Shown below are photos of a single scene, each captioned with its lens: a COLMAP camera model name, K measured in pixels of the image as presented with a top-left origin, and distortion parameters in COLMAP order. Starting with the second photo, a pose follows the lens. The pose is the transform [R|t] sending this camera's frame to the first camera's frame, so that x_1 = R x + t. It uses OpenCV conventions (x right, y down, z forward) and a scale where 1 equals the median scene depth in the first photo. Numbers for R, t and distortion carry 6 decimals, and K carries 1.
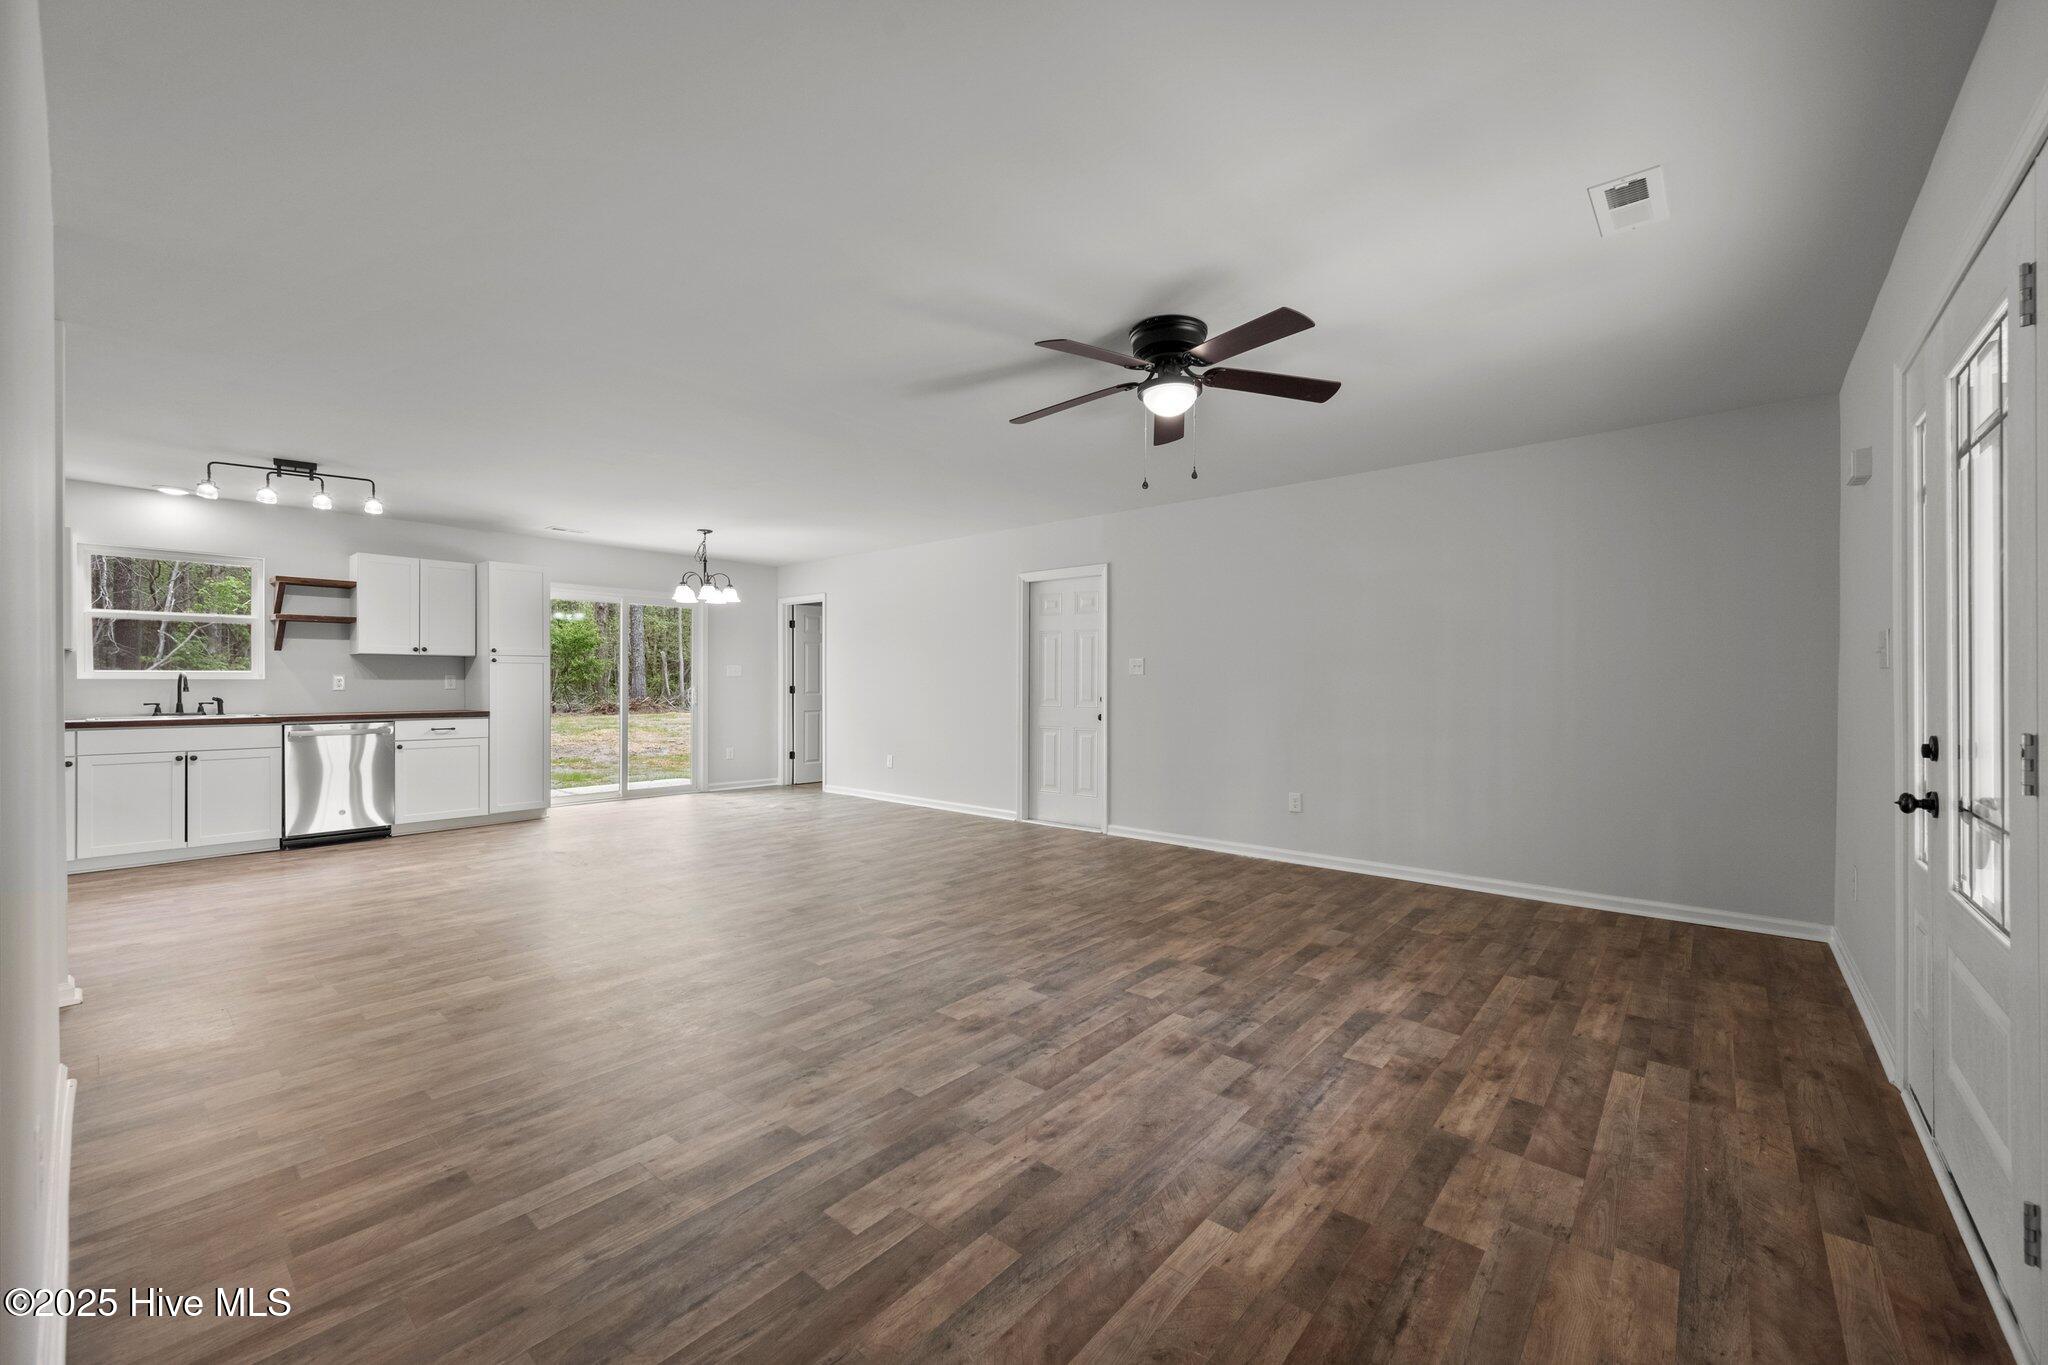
lens RADIAL K [[803.8, 0, 1033.3], [0, 803.8, 672.4], [0, 0, 1]] dist [0.002478, 0.000123]
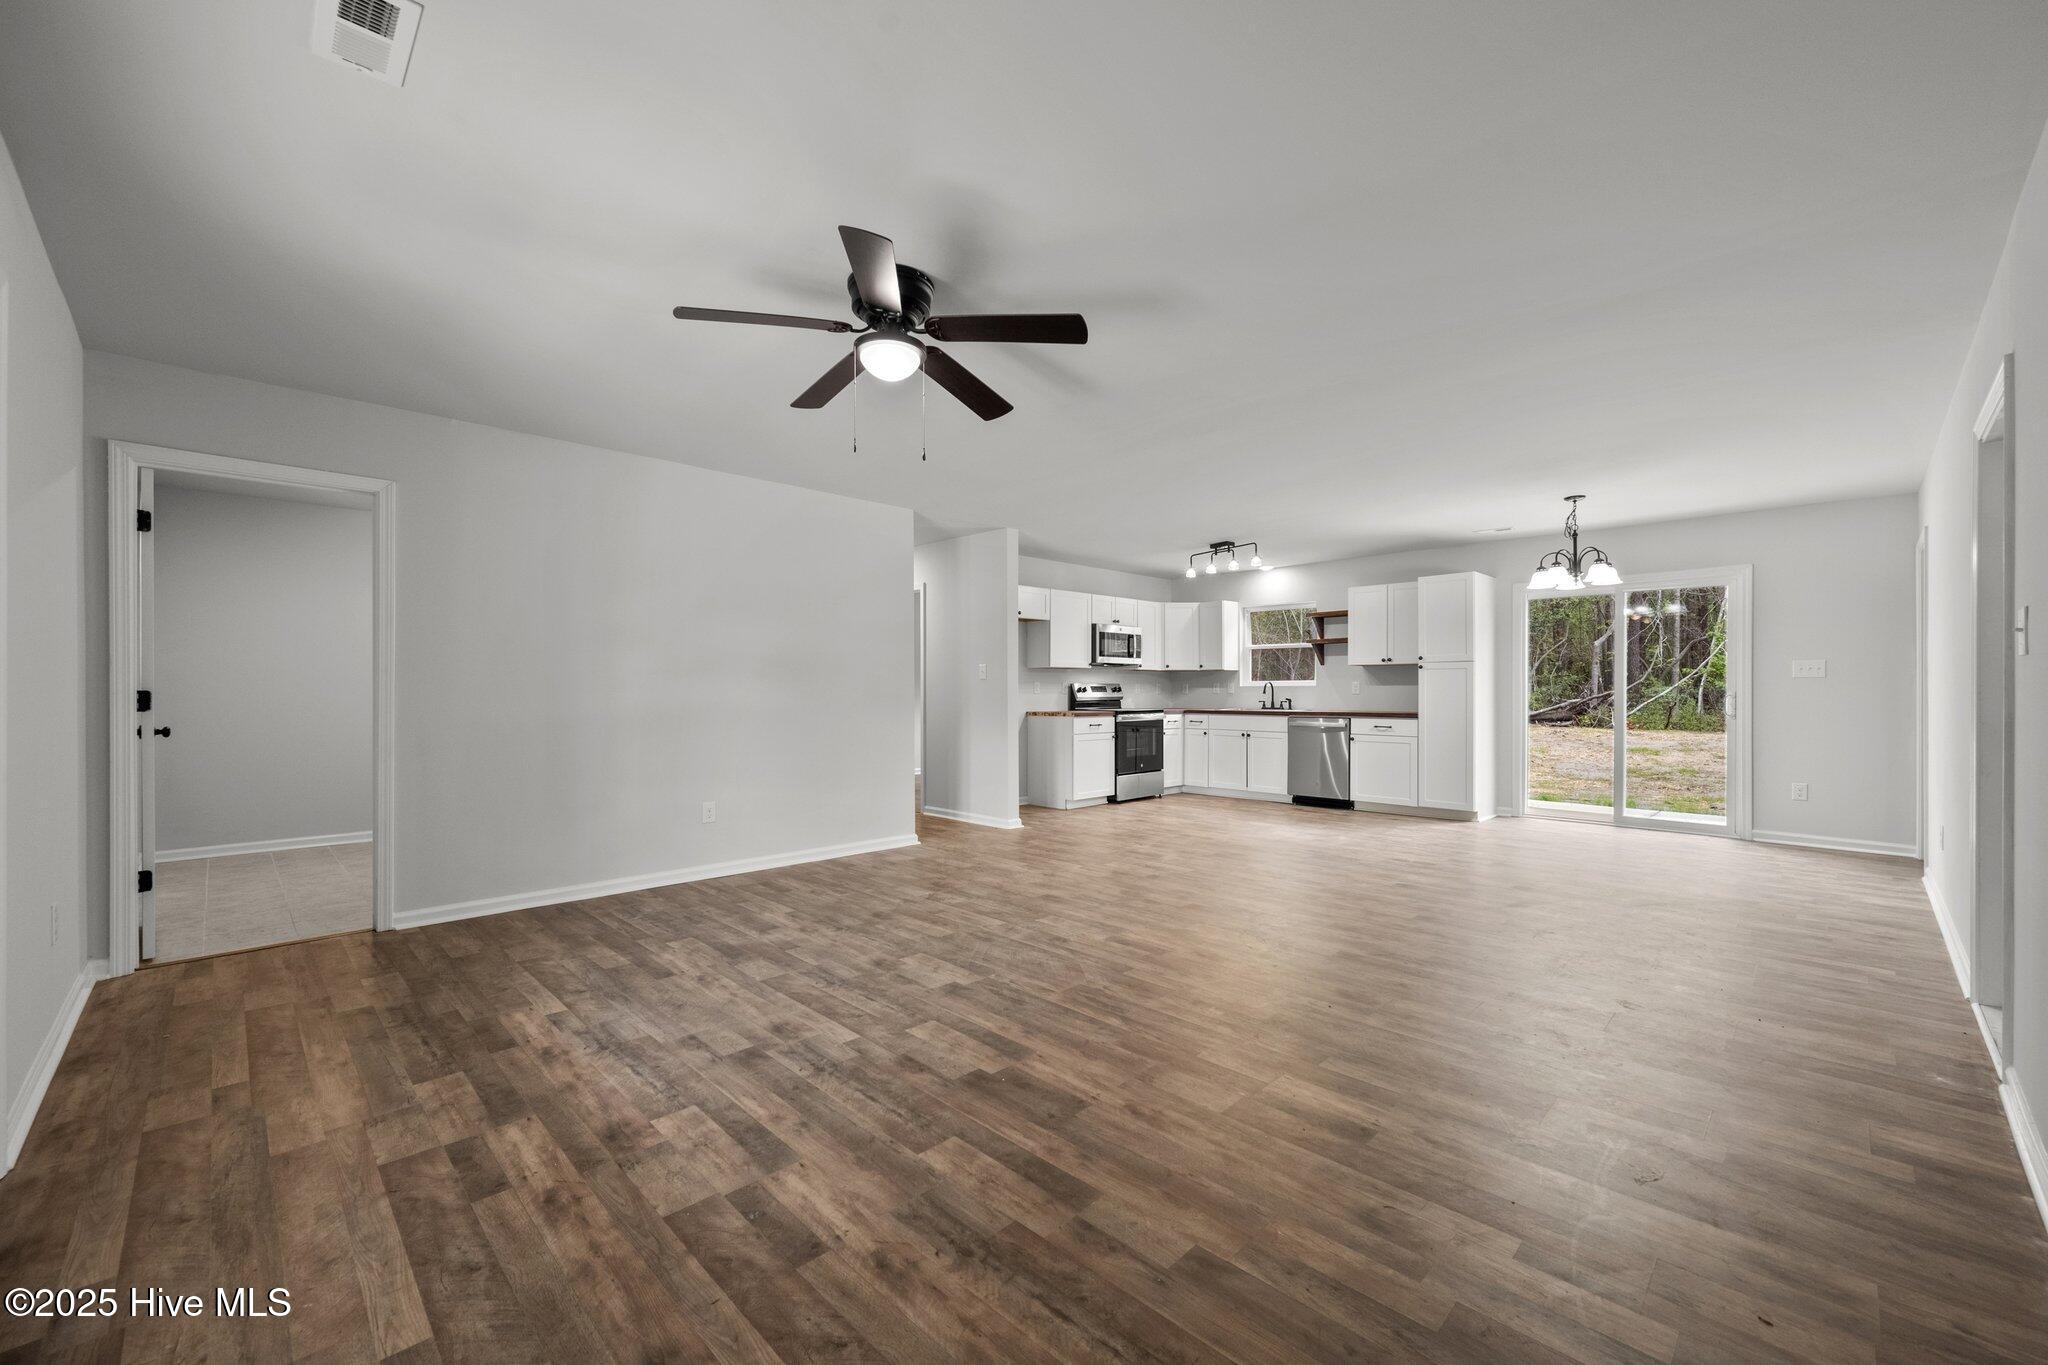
lens RADIAL K [[809.7, 0, 1024.0], [0, 809.7, 682.5], [0, 0, 1]] dist [-0.000528, -0.000238]
pose [[-0.085568, -0.010741, -0.996274, 1.155725], [0.011478, 0.999865, -0.011766, 0.031172], [0.996266, -0.012442, -0.085433, 1.346285]]
